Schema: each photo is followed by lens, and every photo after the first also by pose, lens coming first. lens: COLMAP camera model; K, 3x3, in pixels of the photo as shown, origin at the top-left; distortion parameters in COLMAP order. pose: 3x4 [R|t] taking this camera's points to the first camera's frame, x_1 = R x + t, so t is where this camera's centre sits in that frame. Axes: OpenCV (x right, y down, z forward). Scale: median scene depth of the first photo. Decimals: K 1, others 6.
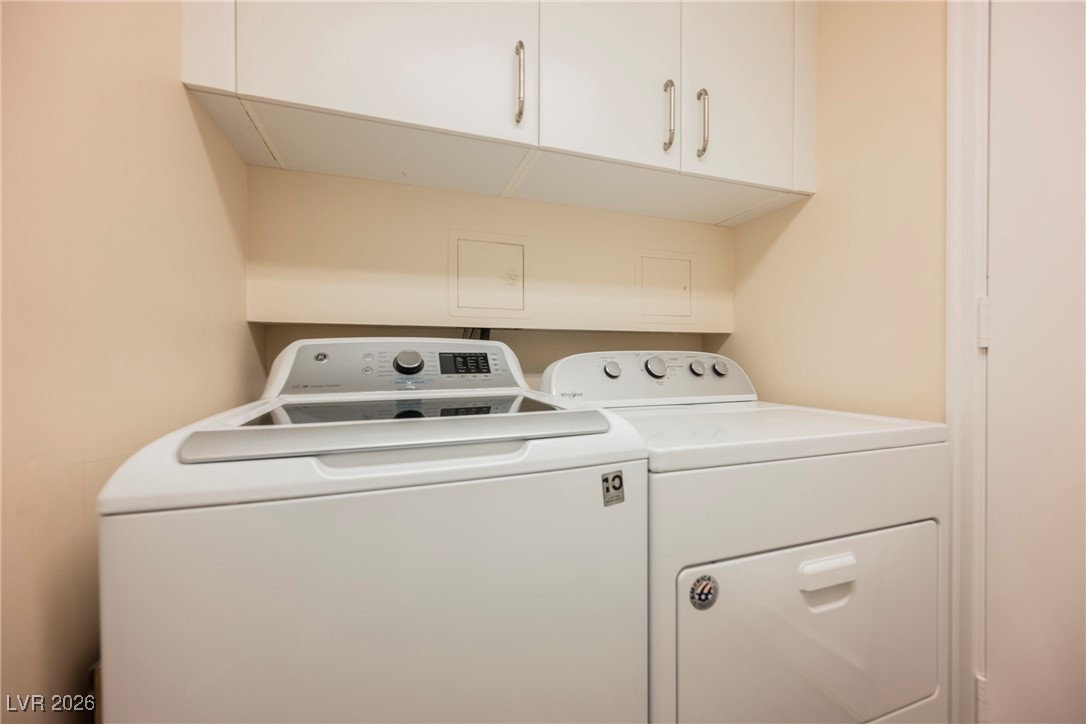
lens RADIAL K [[425.5, 0, 544.0], [0, 425.5, 356.9], [0, 0, 1]] dist [-0.002023, -0.000434]
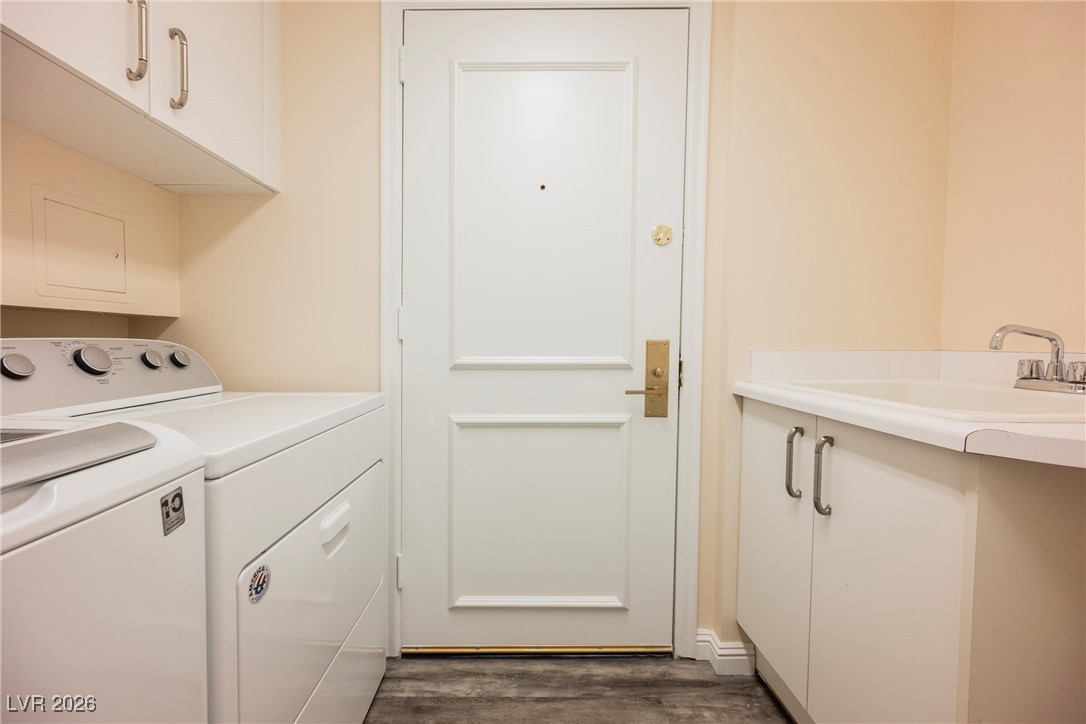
lens RADIAL K [[425.5, 0, 541.6], [0, 425.5, 358.5], [0, 0, 1]] dist [-0.002023, -0.000434]
pose [[0.317321, -0.032871, 0.947748, -0.228273], [-0.005751, 0.999314, 0.036585, -0.012452], [-0.948301, -0.017060, 0.316914, 0.039501]]
